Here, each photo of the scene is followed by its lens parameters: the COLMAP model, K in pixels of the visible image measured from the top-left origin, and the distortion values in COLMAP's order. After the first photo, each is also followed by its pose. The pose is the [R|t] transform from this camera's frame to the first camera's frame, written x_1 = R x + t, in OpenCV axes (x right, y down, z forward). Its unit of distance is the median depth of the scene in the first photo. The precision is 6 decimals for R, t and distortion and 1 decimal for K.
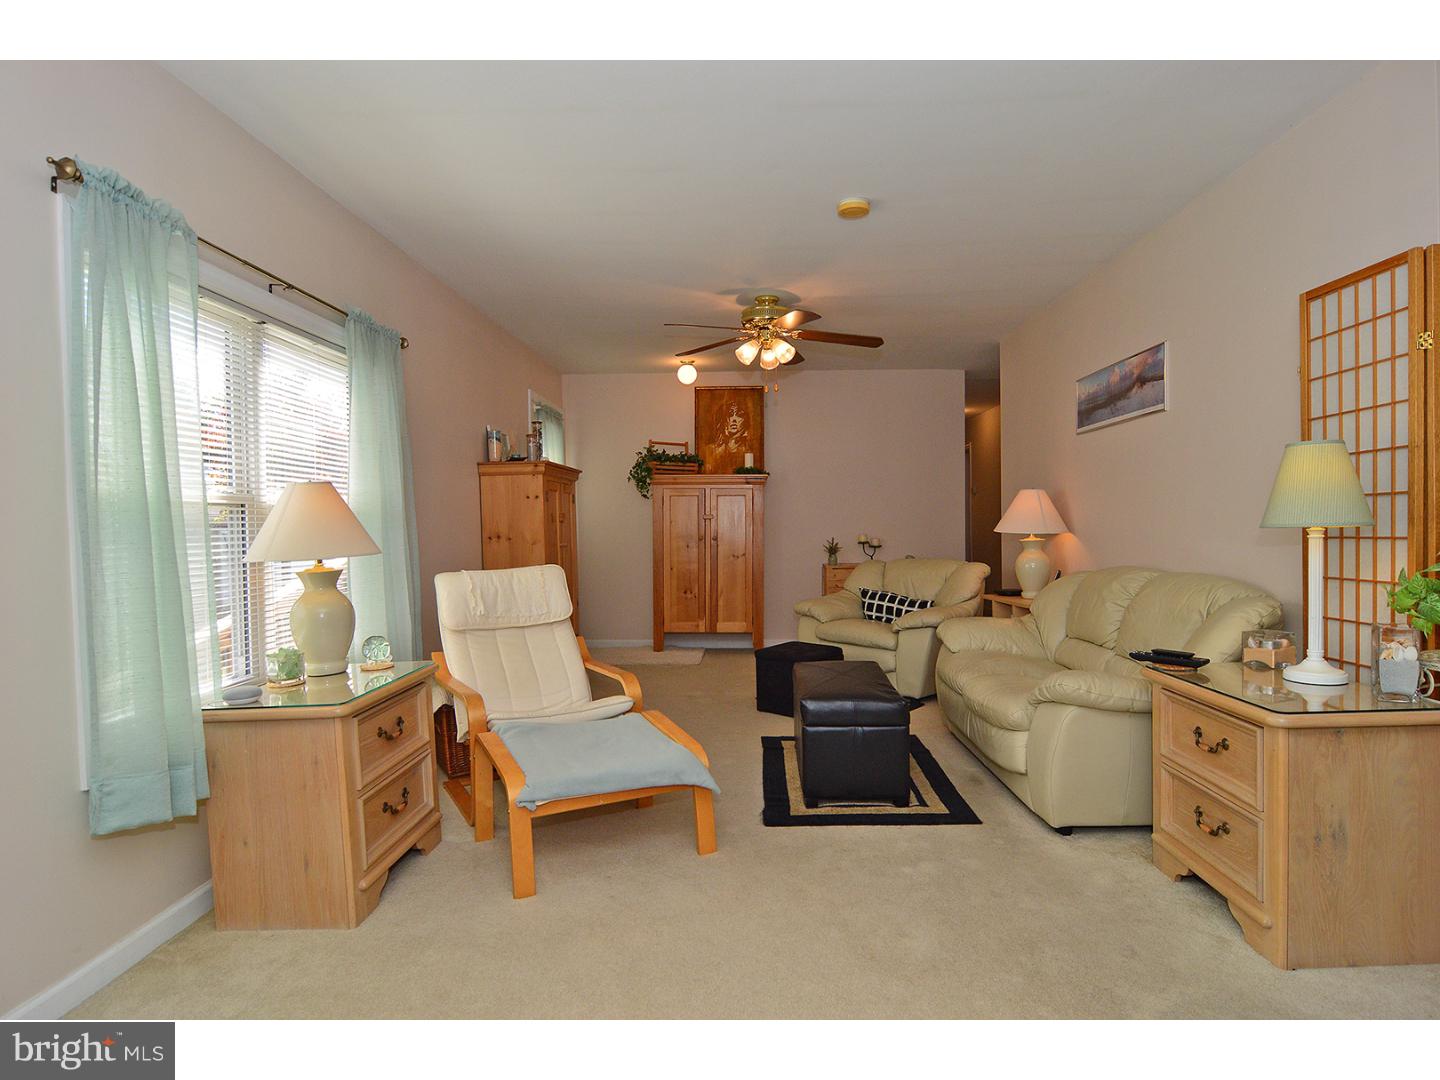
lens RADIAL K [[797.2, 0, 723.9], [0, 797.2, 543.5], [0, 0, 1]] dist [0.000604, 0.000914]
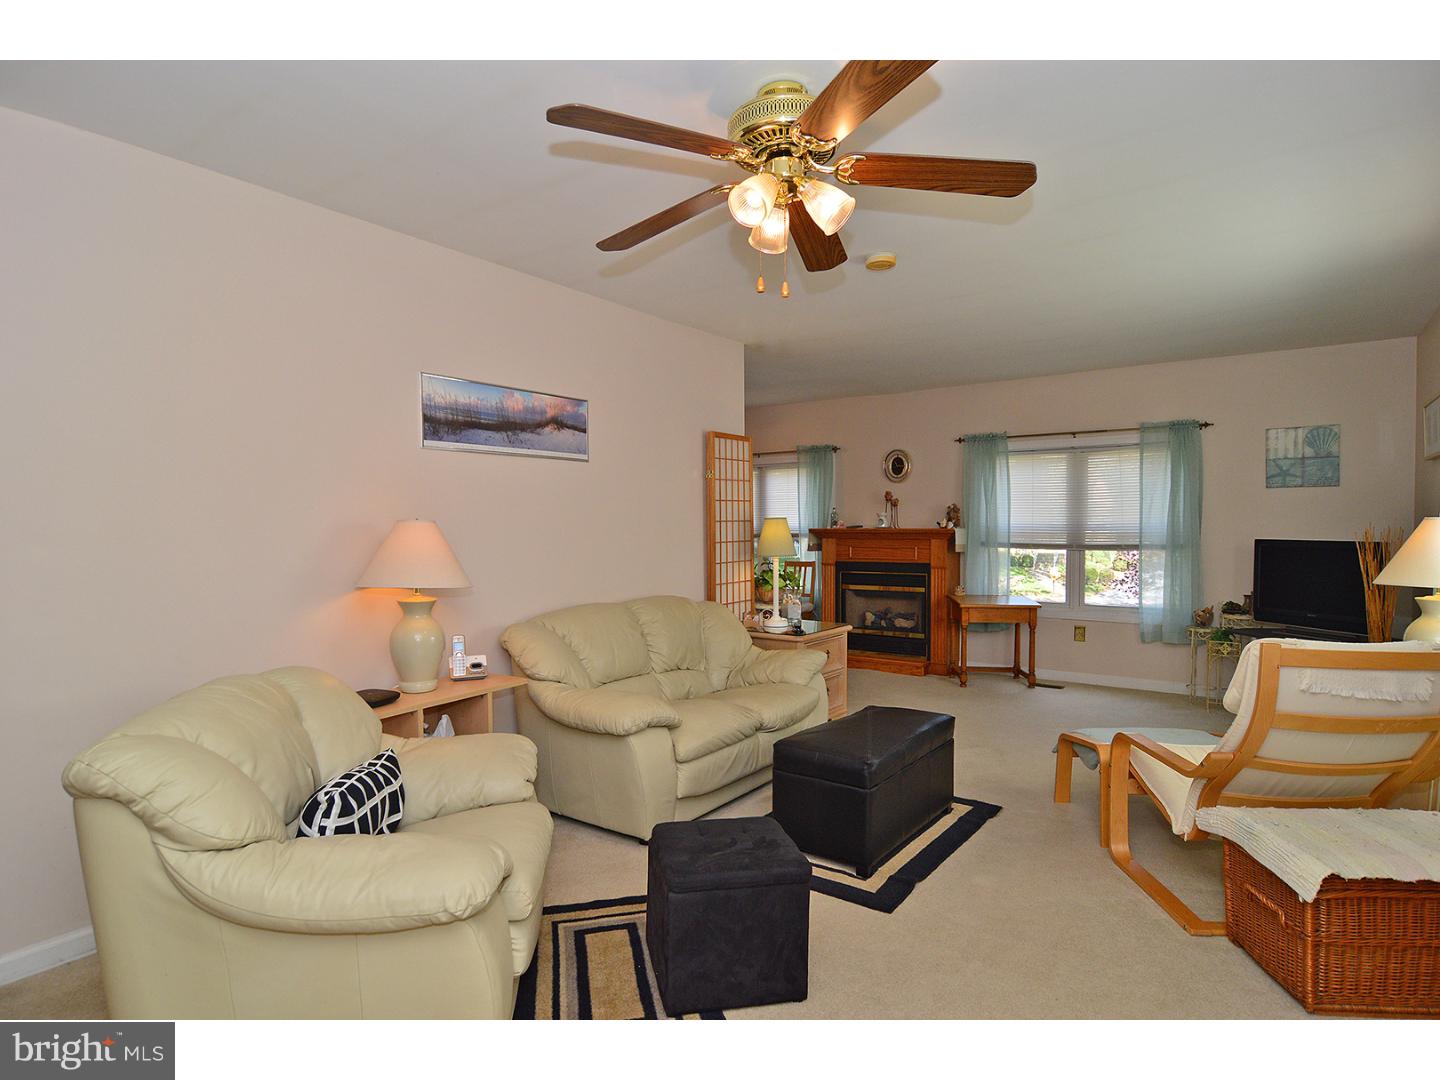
lens RADIAL K [[797.2, 0, 716.9], [0, 797.2, 538.8], [0, 0, 1]] dist [0.000604, 0.000914]
pose [[-0.828239, 0.005865, 0.560344, -0.213386], [0.025551, 0.999301, 0.027306, -0.080571], [-0.559792, 0.036933, -0.827810, 1.742297]]
